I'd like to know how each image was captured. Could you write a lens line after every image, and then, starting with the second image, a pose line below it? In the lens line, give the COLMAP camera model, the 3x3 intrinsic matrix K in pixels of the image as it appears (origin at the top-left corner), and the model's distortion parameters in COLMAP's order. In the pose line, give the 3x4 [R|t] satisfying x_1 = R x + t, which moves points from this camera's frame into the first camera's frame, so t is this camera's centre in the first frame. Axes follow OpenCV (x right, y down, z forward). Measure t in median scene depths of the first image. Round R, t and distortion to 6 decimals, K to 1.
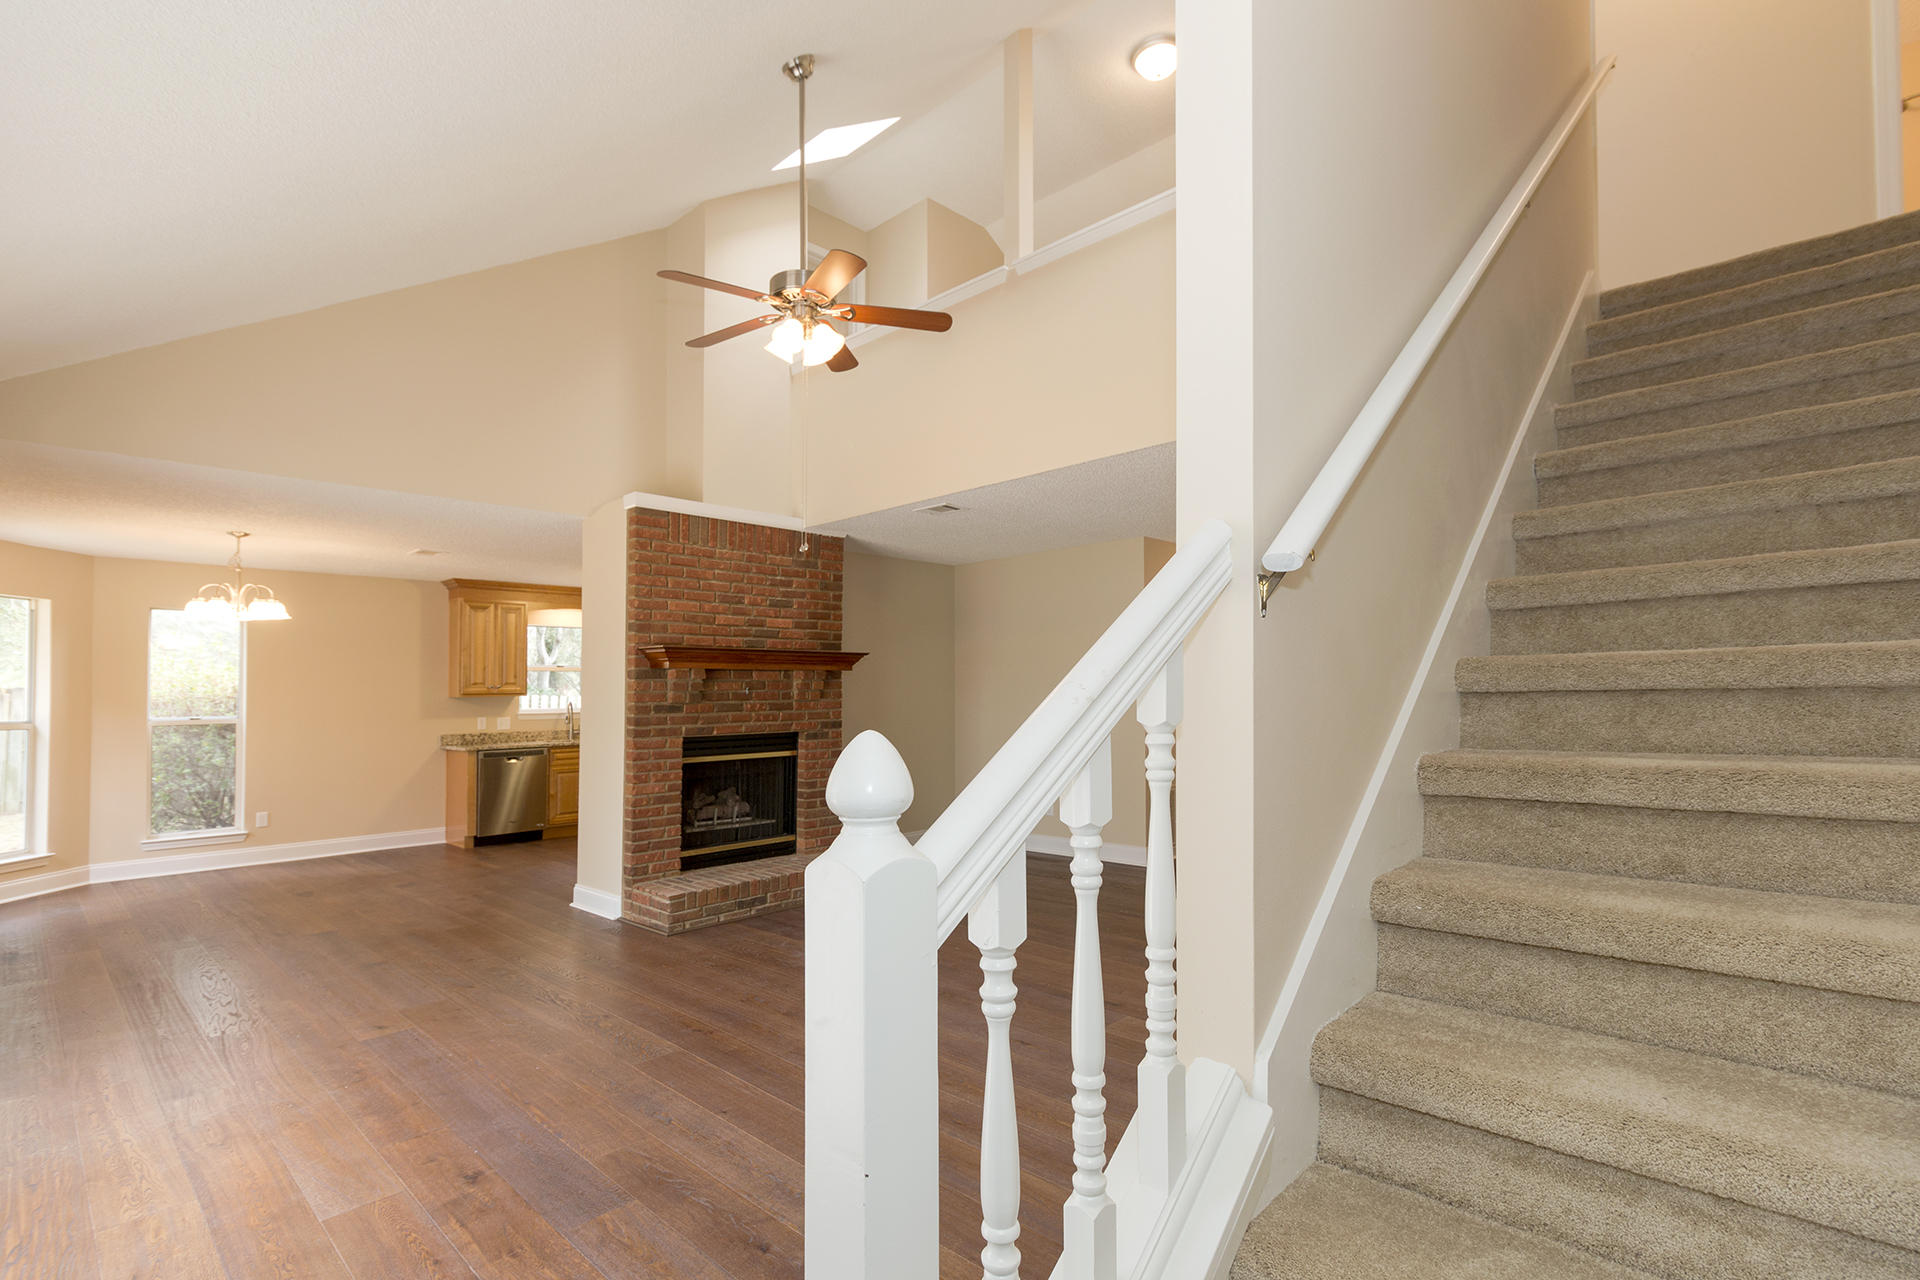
lens RADIAL K [[902.5, 0, 967.9], [0, 902.5, 693.7], [0, 0, 1]] dist [-0.002259, 0.000188]
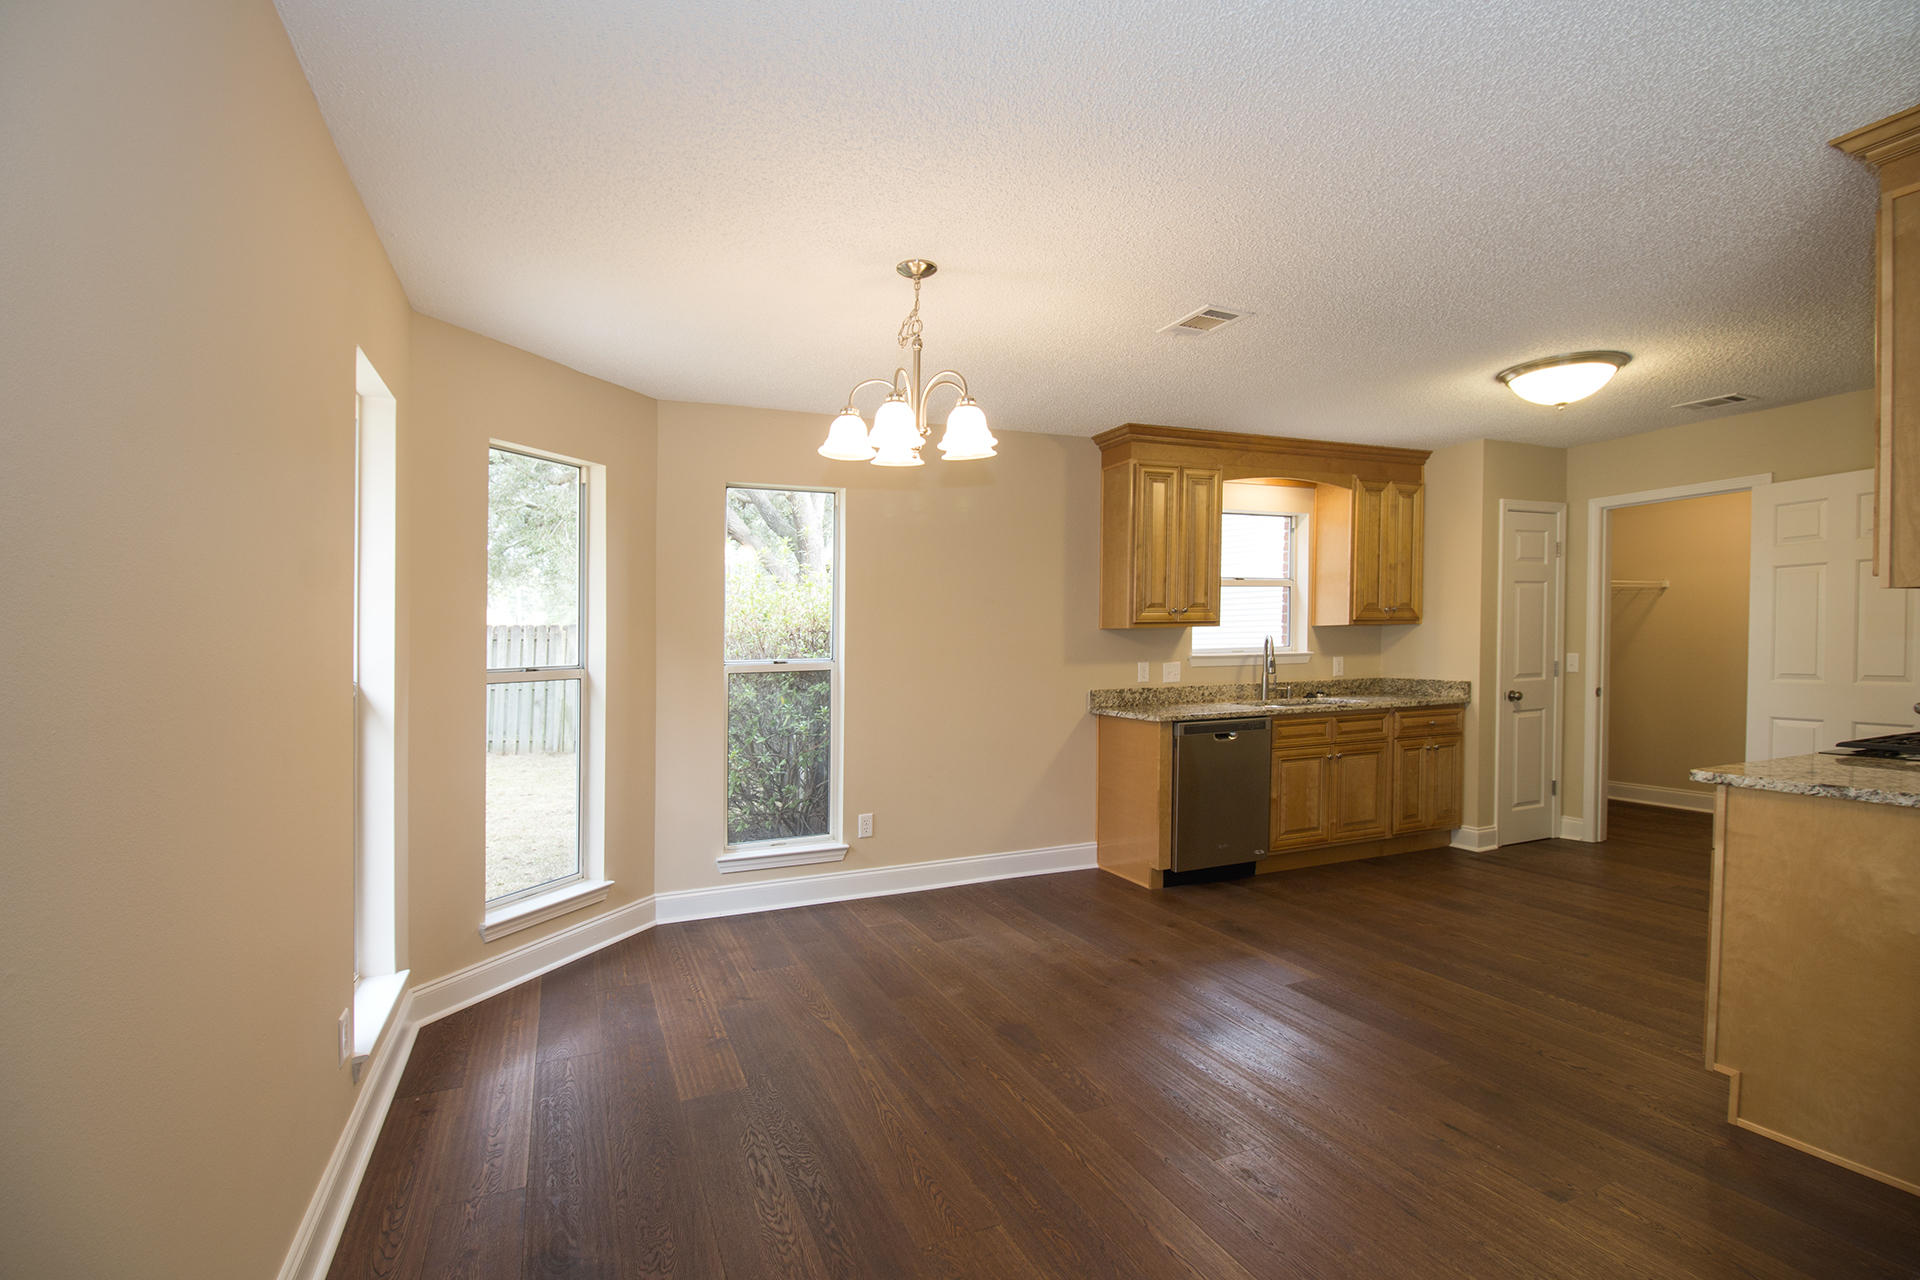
lens RADIAL K [[902.5, 0, 959.8], [0, 902.5, 645.0], [0, 0, 1]] dist [-0.002259, 0.000188]
pose [[0.917726, 0.001755, -0.397211, -0.441717], [0.002310, 0.999950, 0.009756, 0.009094], [0.397208, -0.009871, 0.917676, 0.424246]]
